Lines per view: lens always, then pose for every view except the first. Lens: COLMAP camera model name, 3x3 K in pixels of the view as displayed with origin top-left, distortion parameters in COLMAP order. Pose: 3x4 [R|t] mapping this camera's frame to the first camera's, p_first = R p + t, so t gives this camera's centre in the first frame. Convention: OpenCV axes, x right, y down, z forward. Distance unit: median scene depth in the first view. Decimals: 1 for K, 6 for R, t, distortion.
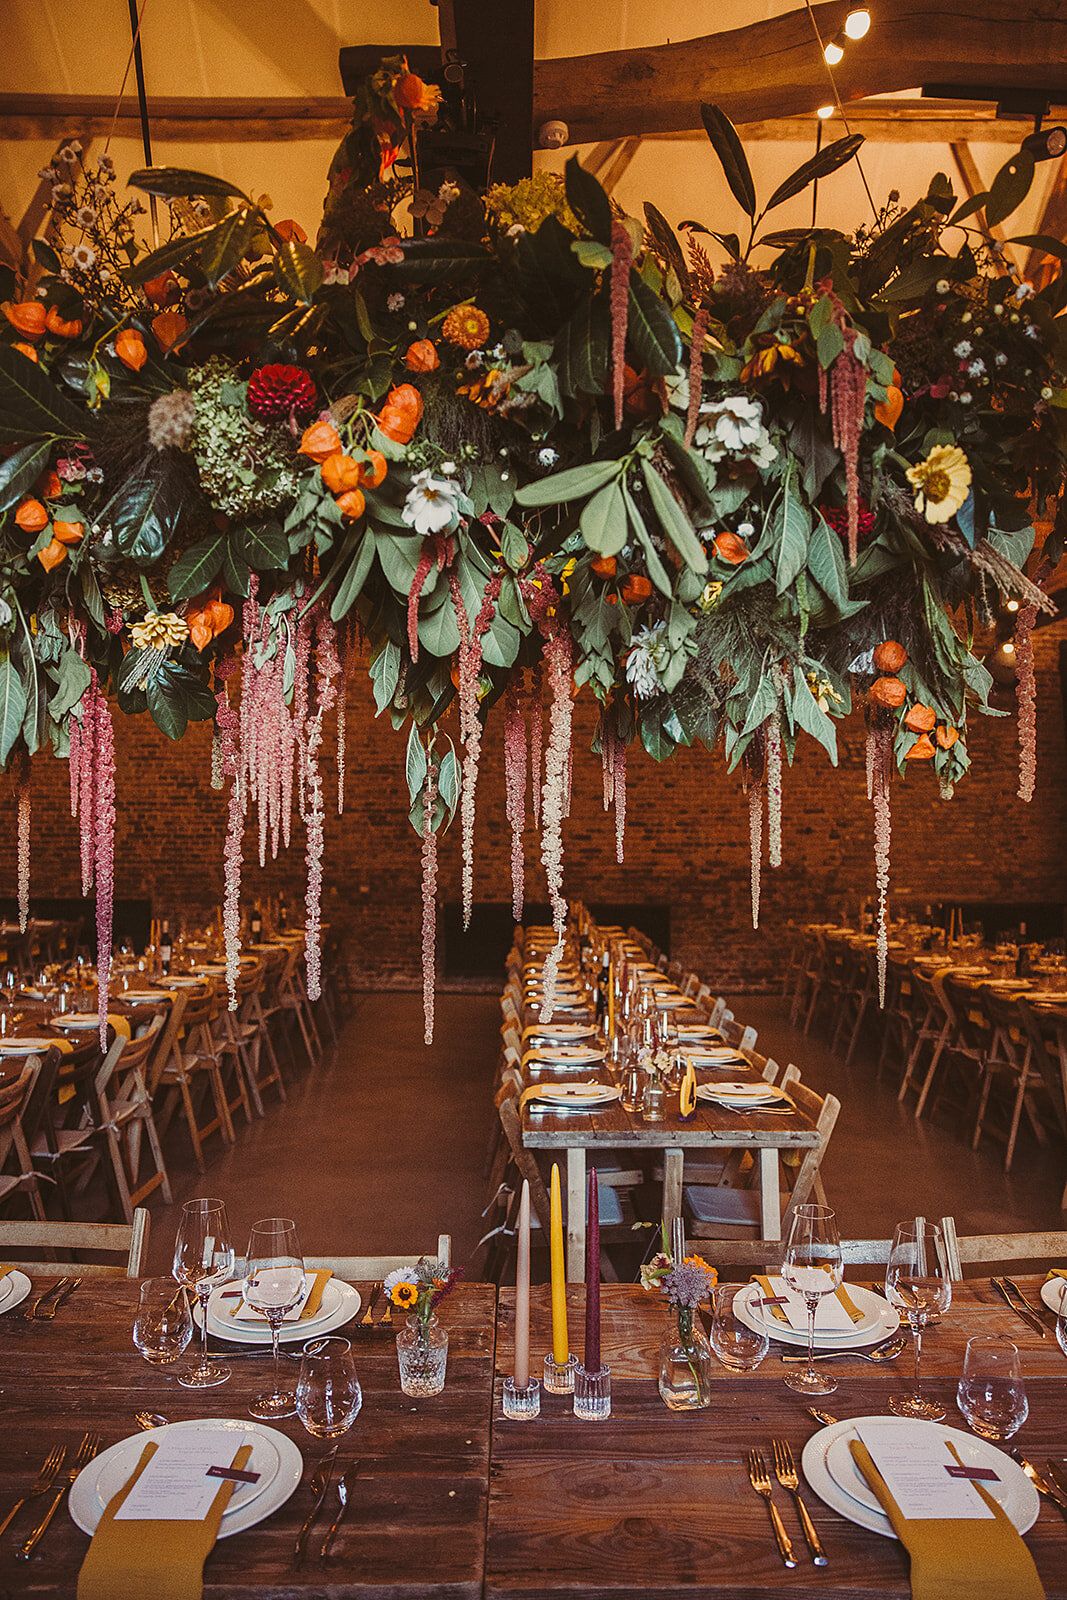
lens RADIAL K [[1120.6, 0, 515.1], [0, 1120.6, 821.3], [0, 0, 1]] dist [-0.059304, 0.050989]
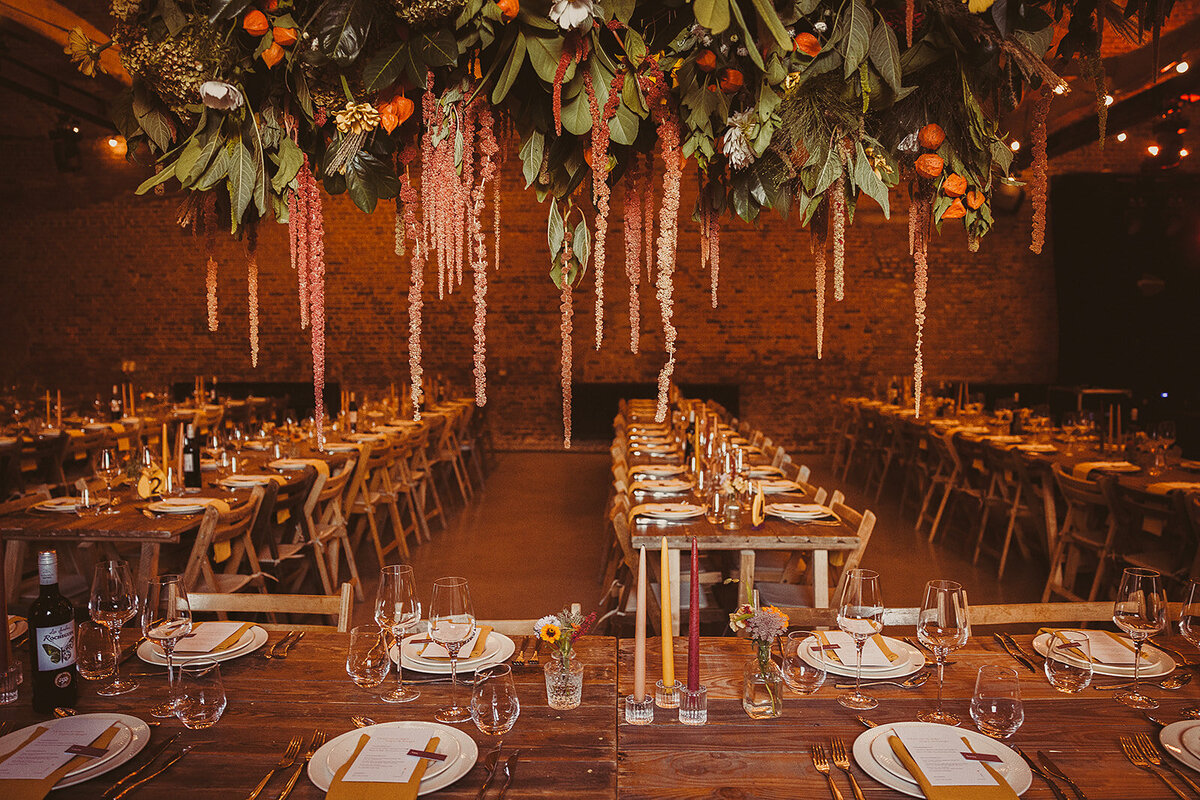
lens RADIAL K [[866.4, 0, 594.8], [0, 866.4, 394.1], [0, 0, 1]] dist [-0.047650, 0.022980]
pose [[0.999679, -0.002982, -0.025151, -0.019721], [0.004913, 0.997013, 0.077071, 0.061052], [0.024846, -0.077170, 0.996708, -0.001678]]
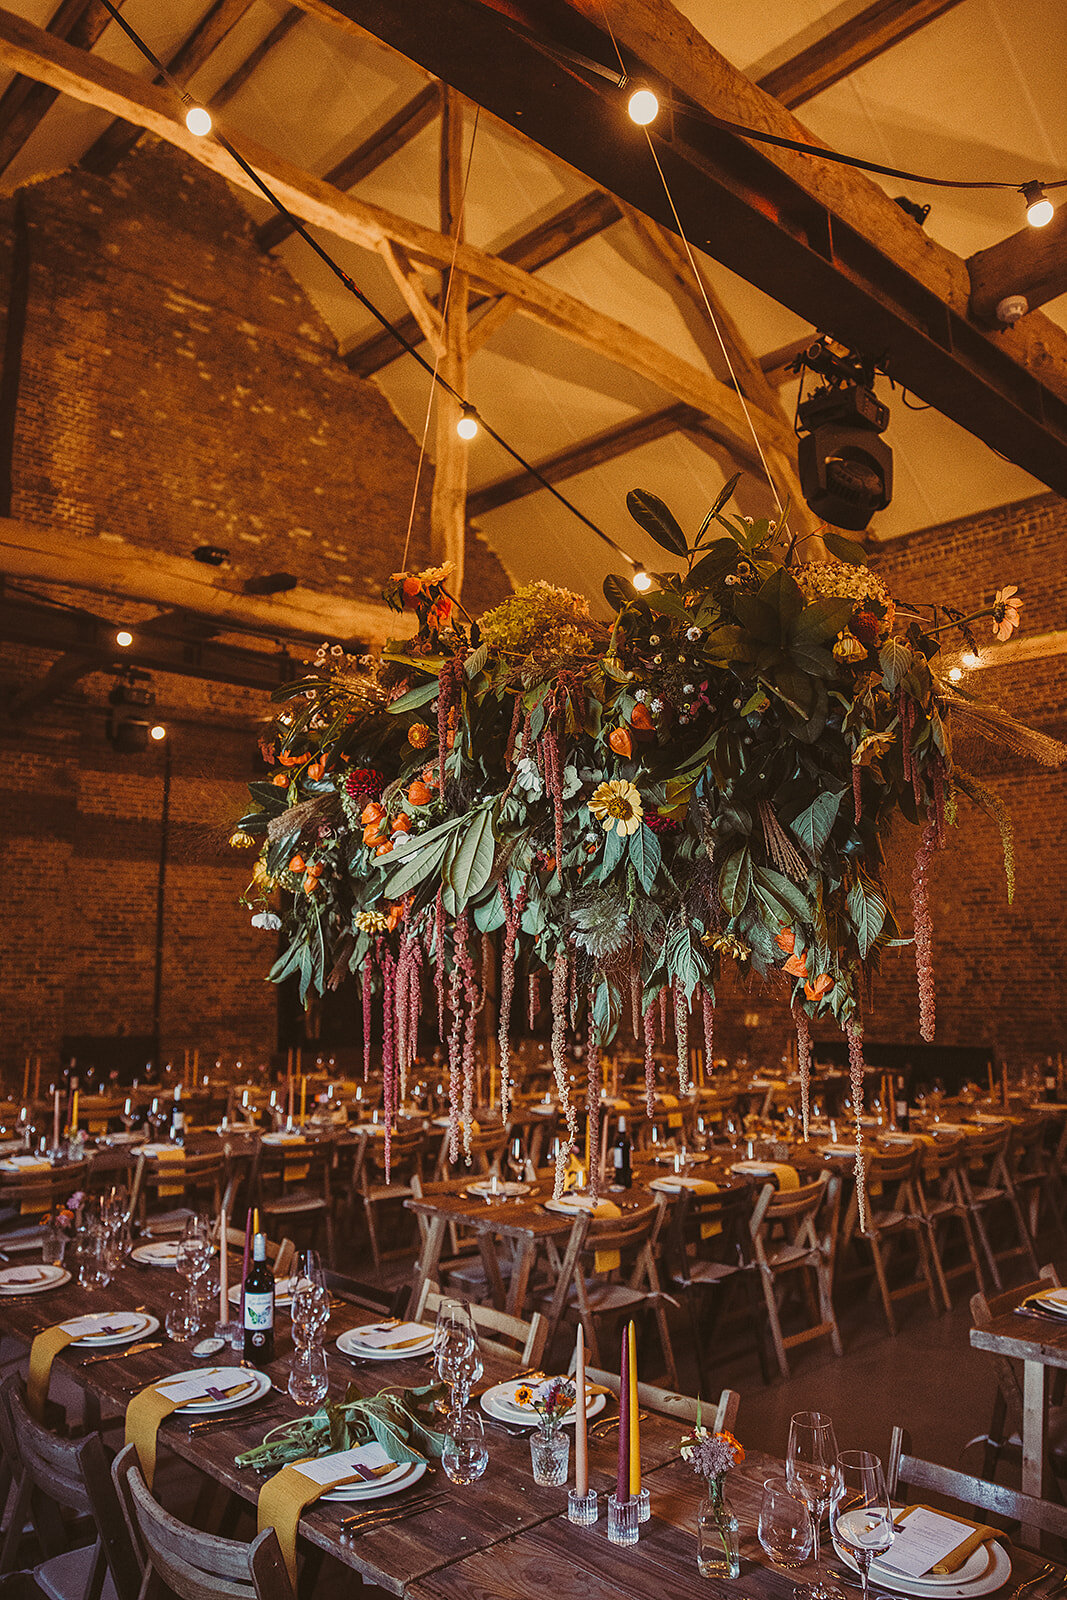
lens RADIAL K [[1155.1, 0, 533.8], [0, 1155.1, 791.7], [0, 0, 1]] dist [-0.047650, 0.022980]
pose [[0.702106, -0.118714, -0.702107, 0.937214], [0.020198, 0.988928, -0.147013, -0.094209], [0.711786, 0.089037, 0.696730, -0.032721]]
